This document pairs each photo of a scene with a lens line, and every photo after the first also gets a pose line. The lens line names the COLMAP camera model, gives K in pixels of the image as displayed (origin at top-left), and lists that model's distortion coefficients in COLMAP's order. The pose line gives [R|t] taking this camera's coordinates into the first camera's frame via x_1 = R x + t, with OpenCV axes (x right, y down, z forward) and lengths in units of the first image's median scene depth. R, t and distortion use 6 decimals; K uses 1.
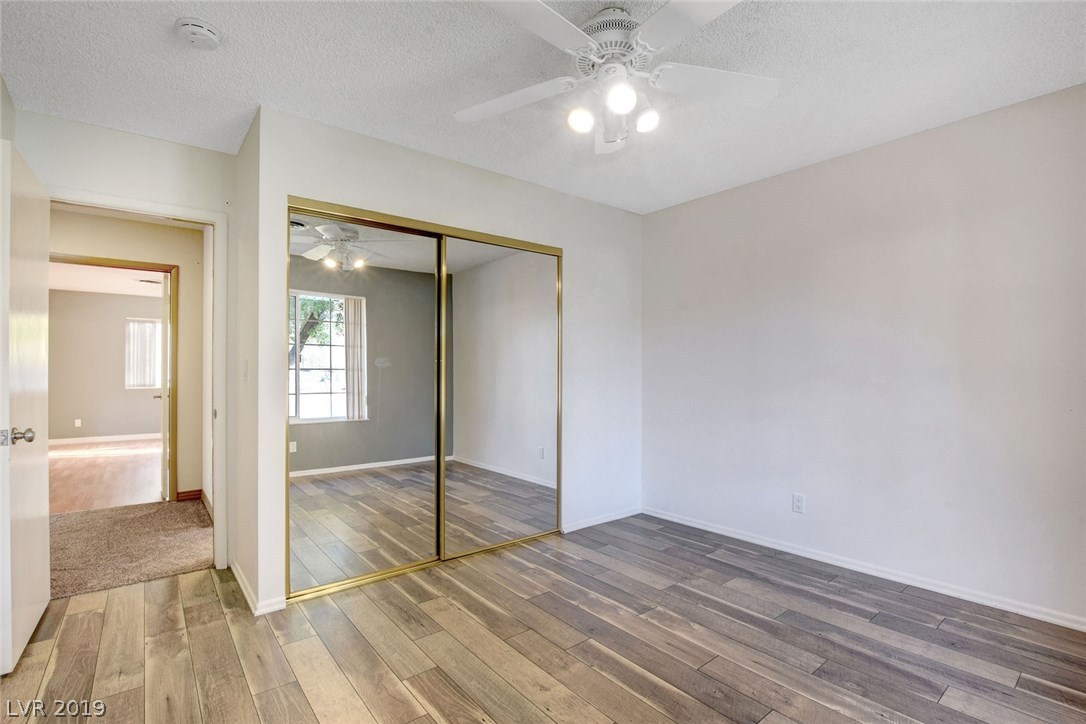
lens RADIAL K [[506.4, 0, 545.5], [0, 506.4, 370.1], [0, 0, 1]] dist [-0.024865, 0.001177]
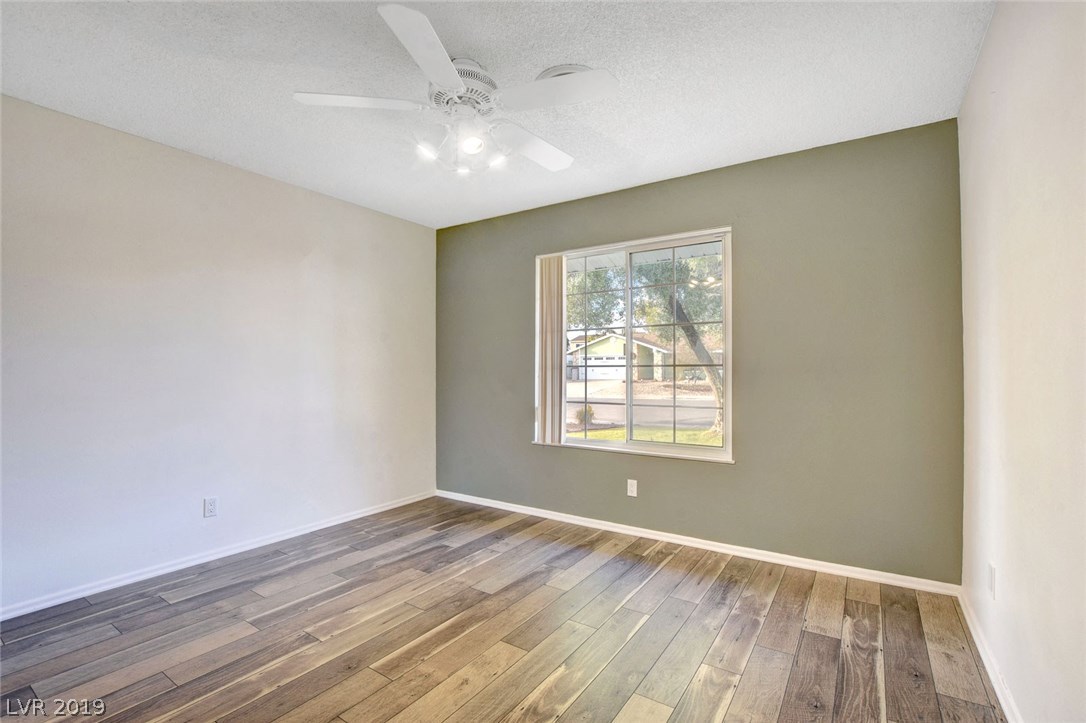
lens RADIAL K [[487.9, 0, 550.1], [0, 487.9, 364.6], [0, 0, 1]] dist [-0.024396, 0.001432]
pose [[-0.301624, 0.012516, 0.953345, -0.760701], [0.000498, 0.999916, -0.012970, 0.006292], [-0.953427, -0.003437, -0.301604, 0.870544]]
